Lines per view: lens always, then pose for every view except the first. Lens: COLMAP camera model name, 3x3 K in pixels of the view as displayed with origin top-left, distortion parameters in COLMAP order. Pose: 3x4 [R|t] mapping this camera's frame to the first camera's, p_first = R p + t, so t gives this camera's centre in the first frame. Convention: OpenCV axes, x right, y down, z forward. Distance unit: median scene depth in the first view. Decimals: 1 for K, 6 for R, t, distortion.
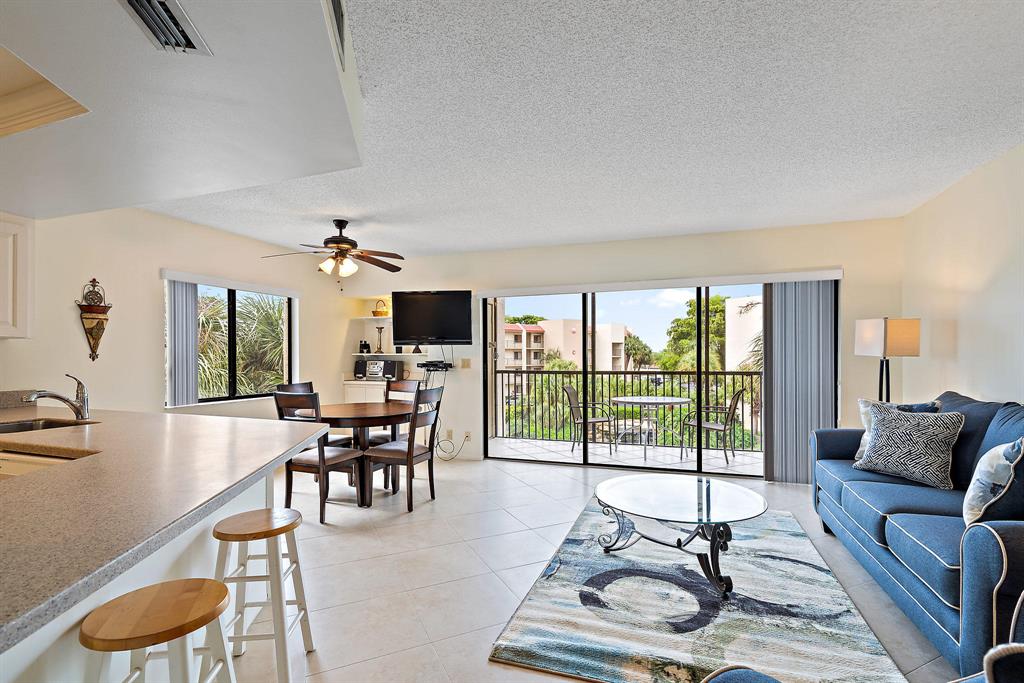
lens RADIAL K [[470.4, 0, 523.2], [0, 470.4, 359.8], [0, 0, 1]] dist [-0.002021, -0.000495]
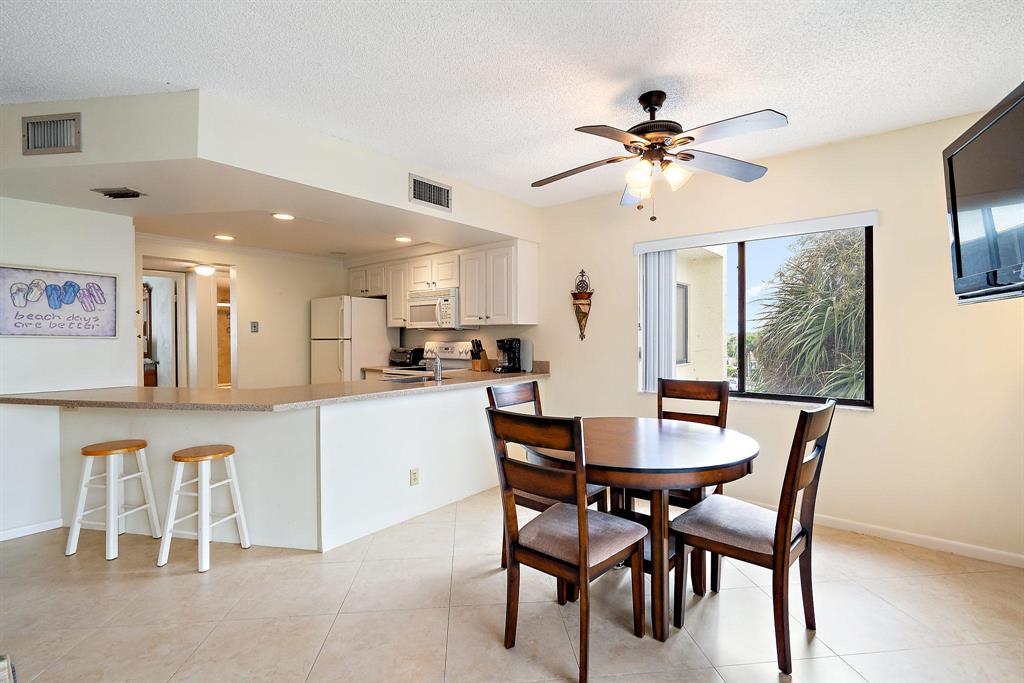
lens RADIAL K [[470.4, 0, 500.2], [0, 470.4, 339.5], [0, 0, 1]] dist [-0.002021, -0.000495]
pose [[-0.366797, 0.010018, -0.930247, 0.159311], [-0.002770, 0.999926, 0.011861, -0.008861], [0.930297, 0.006927, -0.366742, 0.821654]]
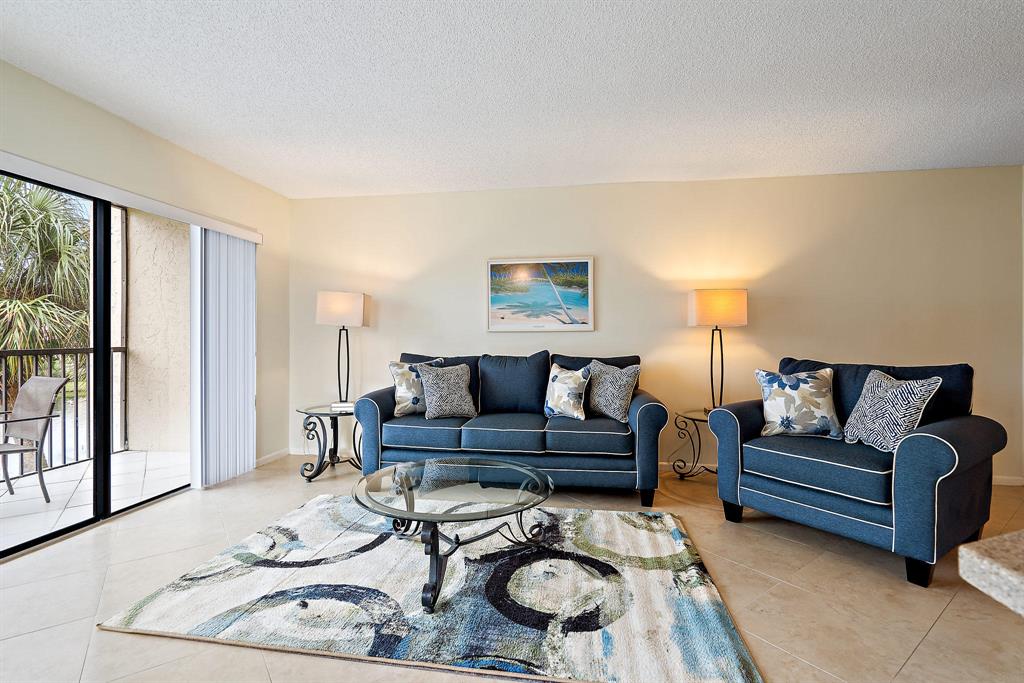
lens RADIAL K [[470.4, 0, 510.0], [0, 470.4, 325.8], [0, 0, 1]] dist [-0.002021, -0.000495]
pose [[-0.183376, 0.034603, 0.982434, -0.267199], [0.003300, 0.999396, -0.034584, 0.022999], [-0.983037, -0.003100, -0.183379, 0.556861]]
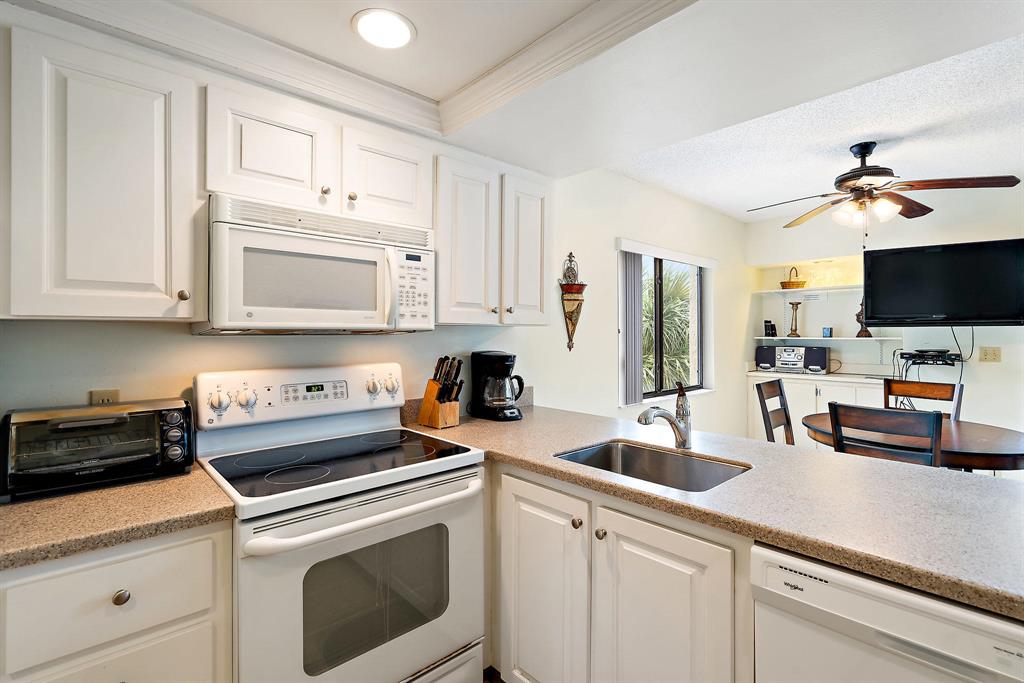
lens RADIAL K [[470.4, 0, 514.4], [0, 470.4, 327.1], [0, 0, 1]] dist [-0.002021, -0.000495]
pose [[0.880925, -0.003804, -0.473241, -0.402356], [-0.005183, 0.999830, -0.017686, -0.016214], [0.473228, 0.018033, 0.880755, 0.142546]]
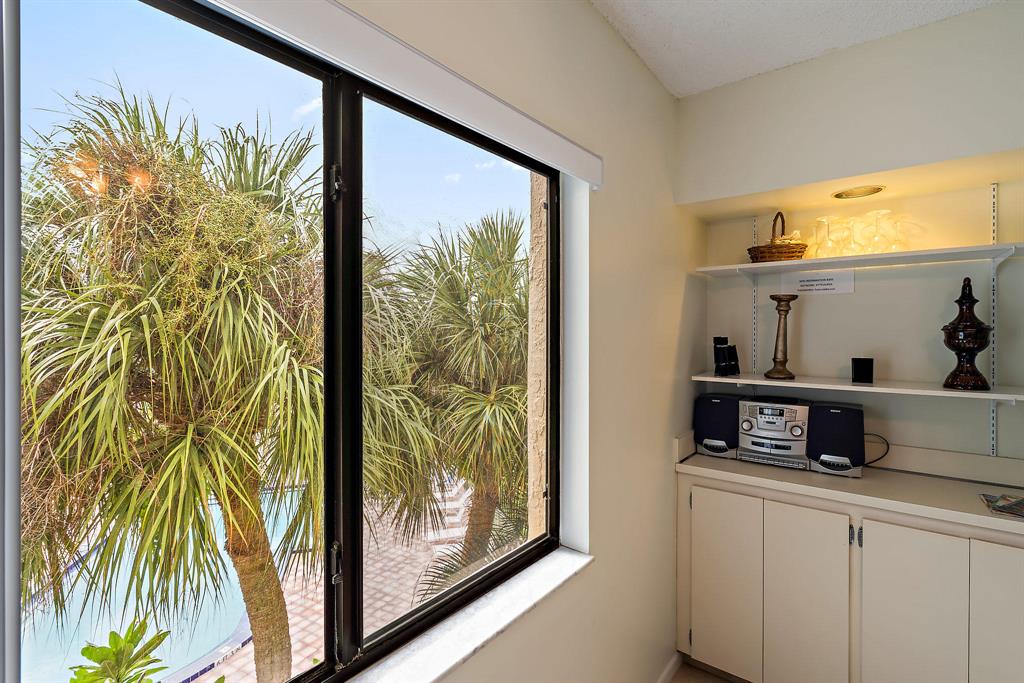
lens RADIAL K [[475.6, 0, 525.6], [0, 475.6, 335.4], [0, 0, 1]] dist [-0.001093, 0.000565]
pose [[0.947918, 0.004483, -0.318482, -0.428523], [-0.003669, 0.999988, 0.003156, -0.049962], [0.318492, -0.001823, 0.947924, 0.751336]]
